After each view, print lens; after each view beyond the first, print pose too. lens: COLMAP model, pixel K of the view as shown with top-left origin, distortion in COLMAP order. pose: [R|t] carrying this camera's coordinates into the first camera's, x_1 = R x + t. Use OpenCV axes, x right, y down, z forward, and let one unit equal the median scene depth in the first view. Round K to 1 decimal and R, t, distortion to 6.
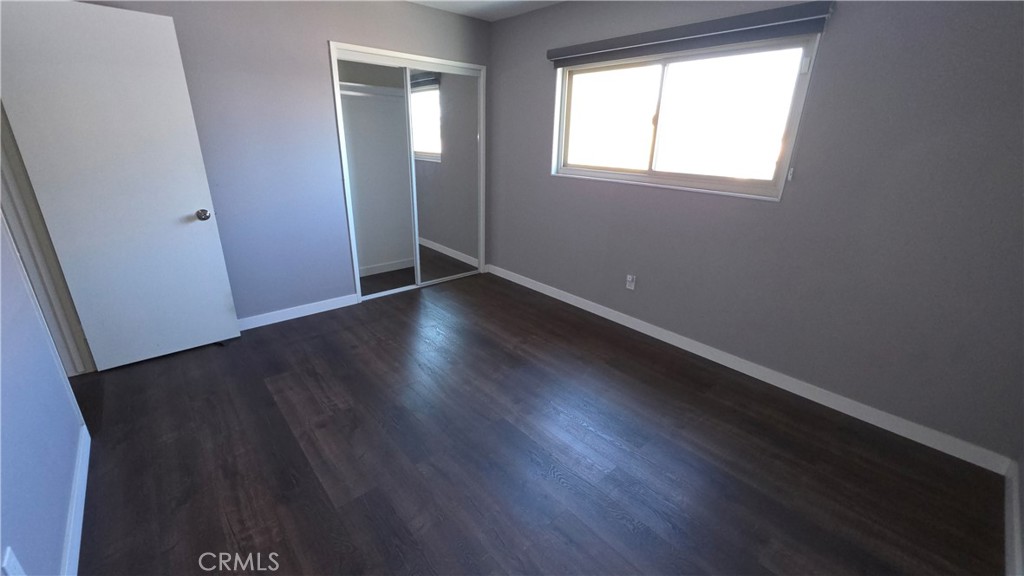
lens RADIAL K [[415.1, 0, 496.9], [0, 415.1, 285.1], [0, 0, 1]] dist [0.000565, -0.000008]
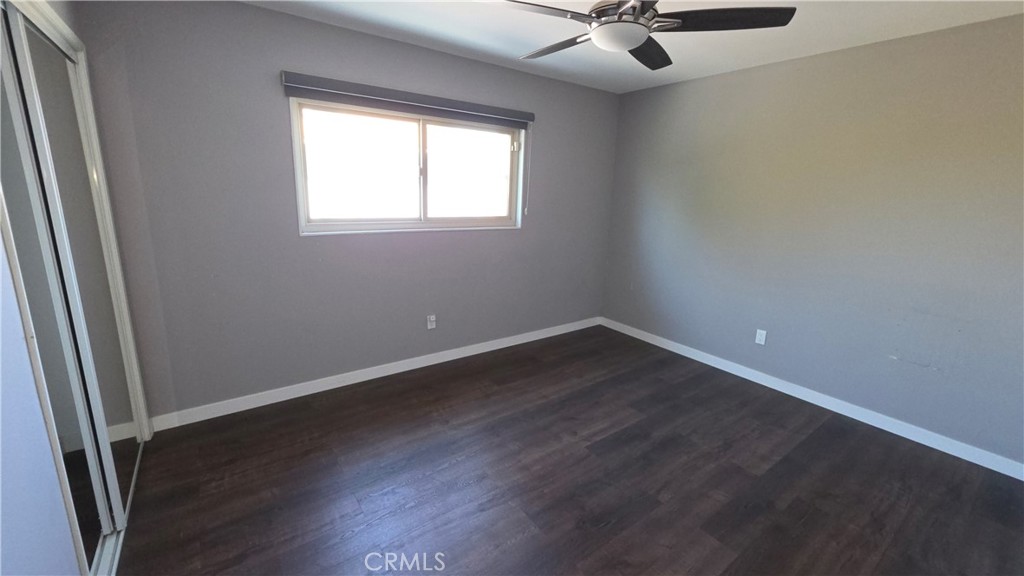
lens RADIAL K [[410.4, 0, 512.0], [0, 410.4, 282.2], [0, 0, 1]] dist [0.001929, -0.000422]
pose [[0.068051, -0.244087, 0.967363, -0.713661], [0.303772, 0.928642, 0.212948, -0.288657], [-0.950311, 0.279367, 0.137342, 0.712561]]
